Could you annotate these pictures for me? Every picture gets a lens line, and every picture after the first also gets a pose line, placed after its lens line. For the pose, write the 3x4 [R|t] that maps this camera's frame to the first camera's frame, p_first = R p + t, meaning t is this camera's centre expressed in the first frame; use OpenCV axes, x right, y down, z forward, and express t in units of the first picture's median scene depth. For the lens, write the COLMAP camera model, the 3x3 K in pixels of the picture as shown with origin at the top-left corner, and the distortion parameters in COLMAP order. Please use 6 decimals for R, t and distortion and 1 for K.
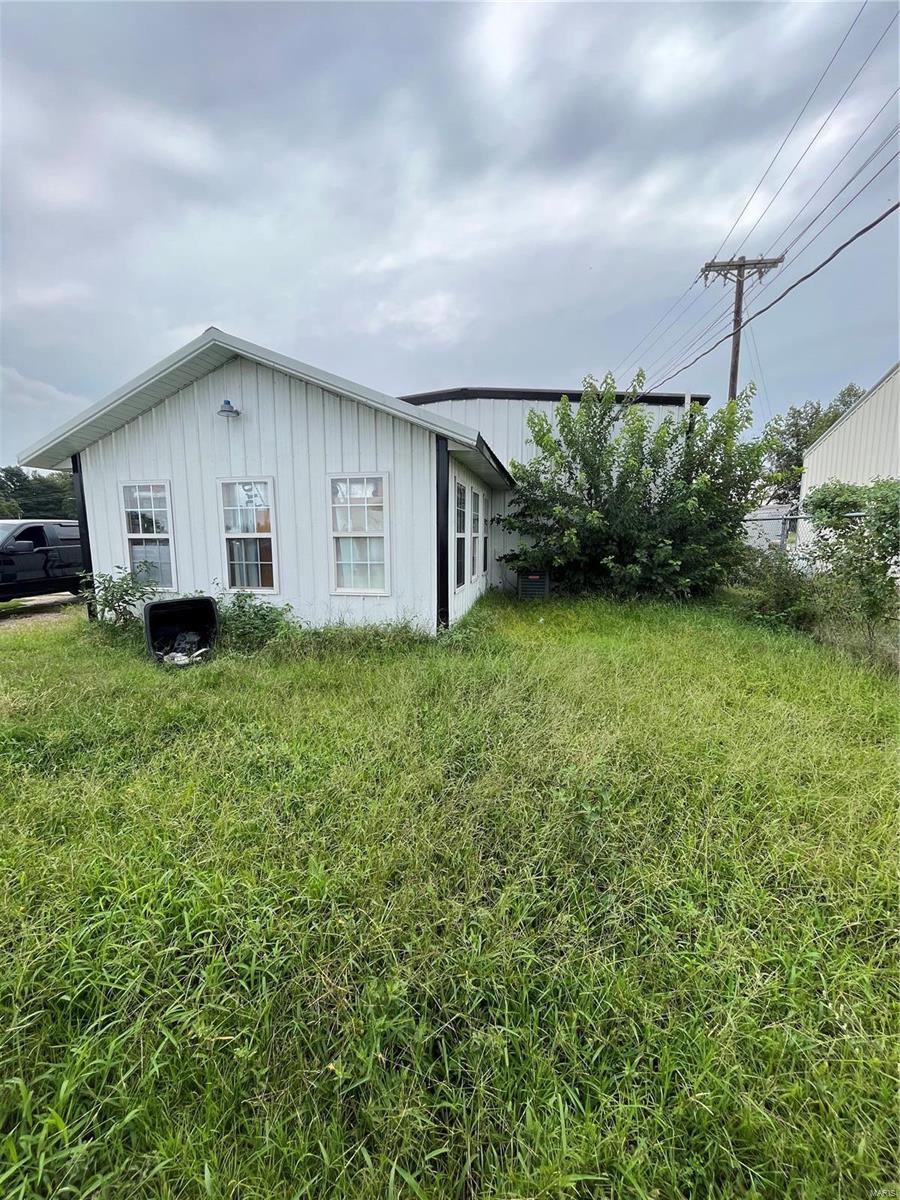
lens RADIAL K [[483.3, 0, 443.9], [0, 483.3, 596.2], [0, 0, 1]] dist [-0.007406, -0.000442]
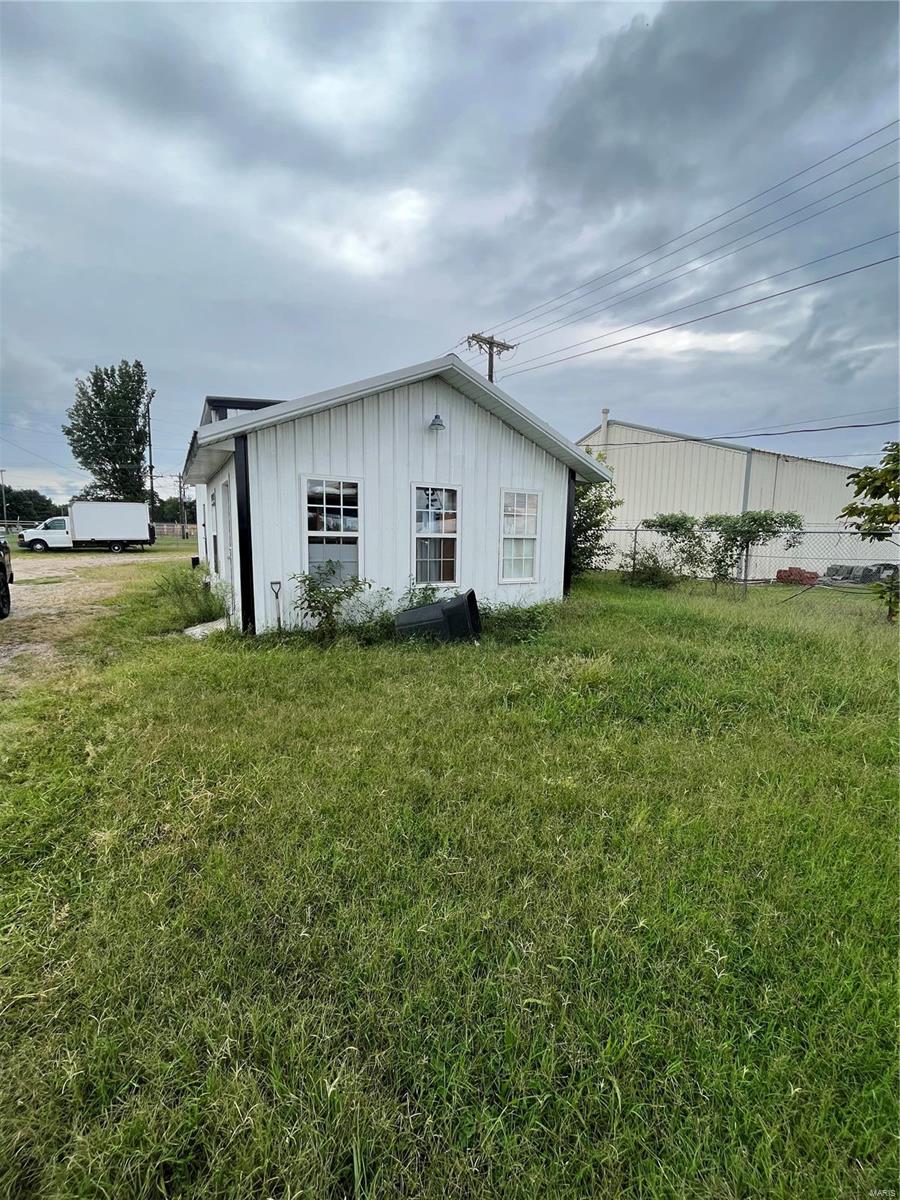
lens RADIAL K [[483.3, 0, 456.3], [0, 483.3, 604.7], [0, 0, 1]] dist [-0.007406, -0.000442]
pose [[0.732448, -0.081970, 0.675870, -1.117380], [0.070496, 0.996521, 0.044462, -0.011590], [-0.677163, 0.015080, 0.735678, 0.139474]]
